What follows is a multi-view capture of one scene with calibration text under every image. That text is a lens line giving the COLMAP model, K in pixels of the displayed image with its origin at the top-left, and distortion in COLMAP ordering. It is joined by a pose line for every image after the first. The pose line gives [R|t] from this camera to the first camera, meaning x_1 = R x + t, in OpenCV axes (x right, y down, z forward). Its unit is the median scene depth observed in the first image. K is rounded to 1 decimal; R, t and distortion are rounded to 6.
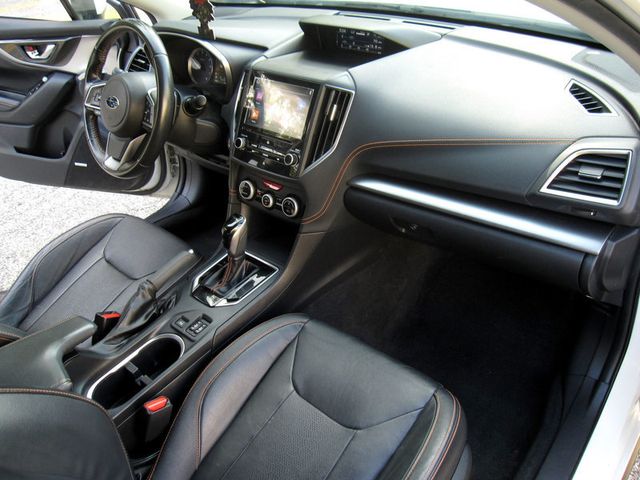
lens RADIAL K [[537.0, 0, 320.0], [0, 537.0, 240.0], [0, 0, 1]] dist [-0.048288, 0.005157]
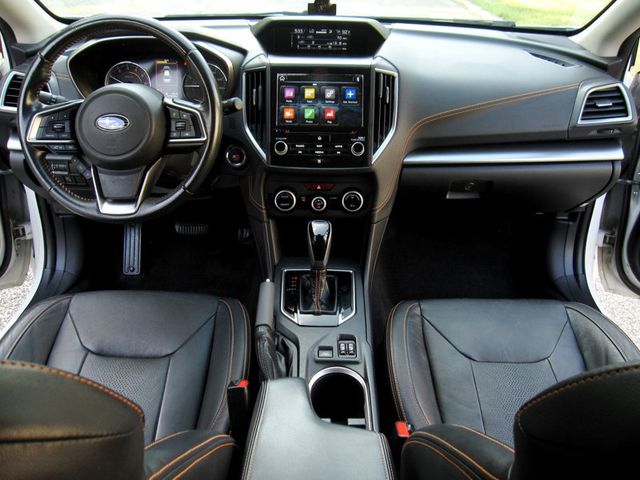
lens RADIAL K [[537.0, 0, 320.0], [0, 537.0, 240.0], [0, 0, 1]] dist [-0.048288, 0.005157]
pose [[0.750328, -0.252289, 0.611031, -0.660447], [0.311966, 0.950049, 0.009181, -0.021224], [-0.582825, 0.183732, 0.791554, 0.275197]]
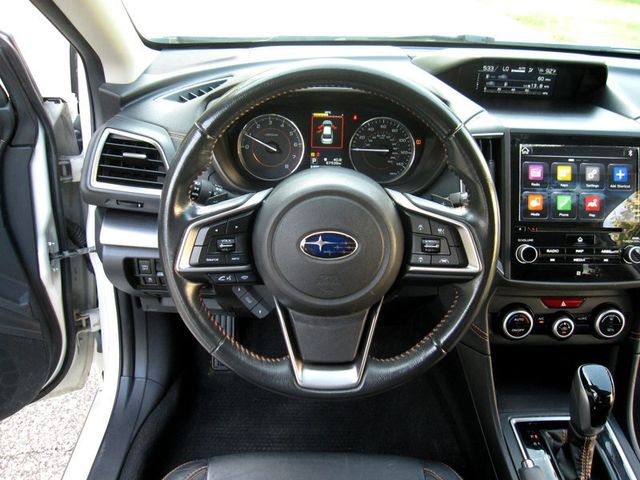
lens RADIAL K [[523.6, 0, 320.0], [0, 523.6, 240.0], [0, 0, 1]] dist [-0.047041, 0.001026]
pose [[0.724847, -0.264016, 0.636311, -0.665853], [0.313983, 0.948747, 0.035981, -0.280844], [-0.613198, 0.173710, 0.770593, 0.665284]]
